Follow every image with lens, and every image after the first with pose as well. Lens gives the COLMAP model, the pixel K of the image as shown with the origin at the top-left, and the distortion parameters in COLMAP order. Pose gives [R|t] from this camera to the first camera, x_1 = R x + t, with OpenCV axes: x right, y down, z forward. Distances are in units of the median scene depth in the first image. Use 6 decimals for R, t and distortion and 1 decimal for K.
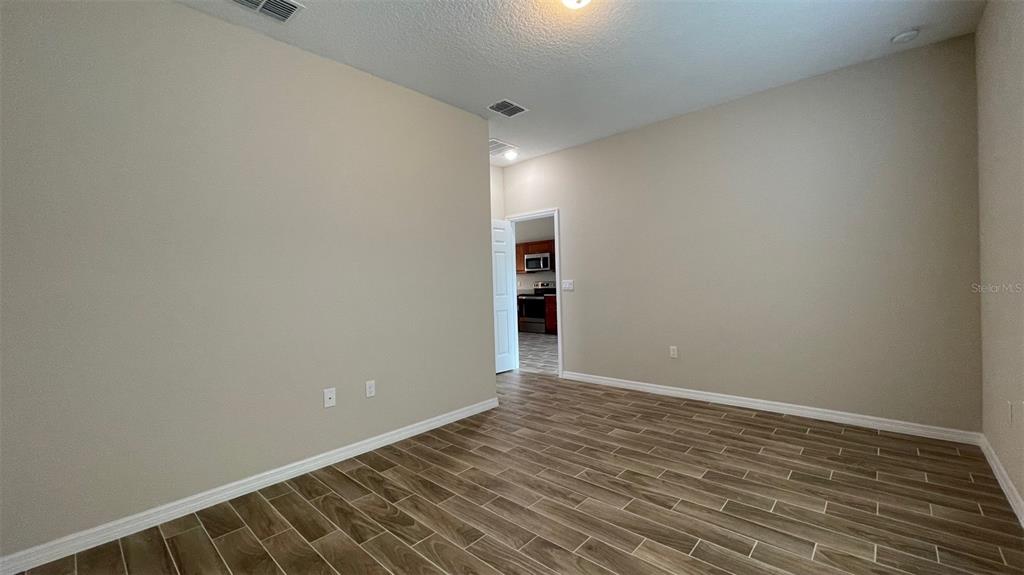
lens RADIAL K [[413.0, 0, 512.0], [0, 413.0, 287.5], [0, 0, 1]] dist [0.001636, 0.000415]
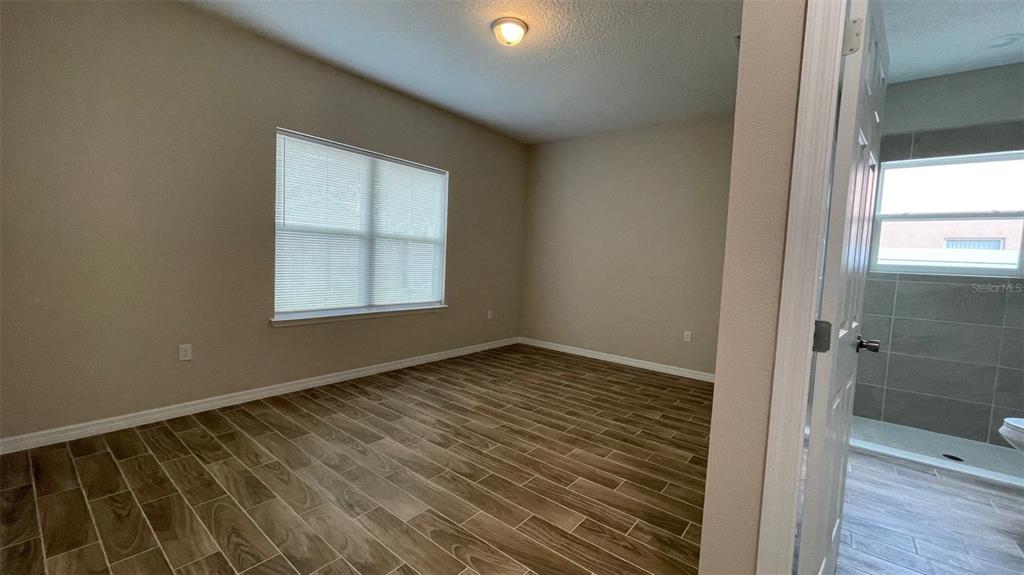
lens RADIAL K [[413.0, 0, 512.0], [0, 413.0, 287.5], [0, 0, 1]] dist [0.001636, 0.000415]
pose [[-0.997973, -0.010988, -0.062690, 0.191912], [-0.016276, 0.996292, 0.084479, -0.033417], [0.061530, 0.085328, -0.994451, 2.016420]]
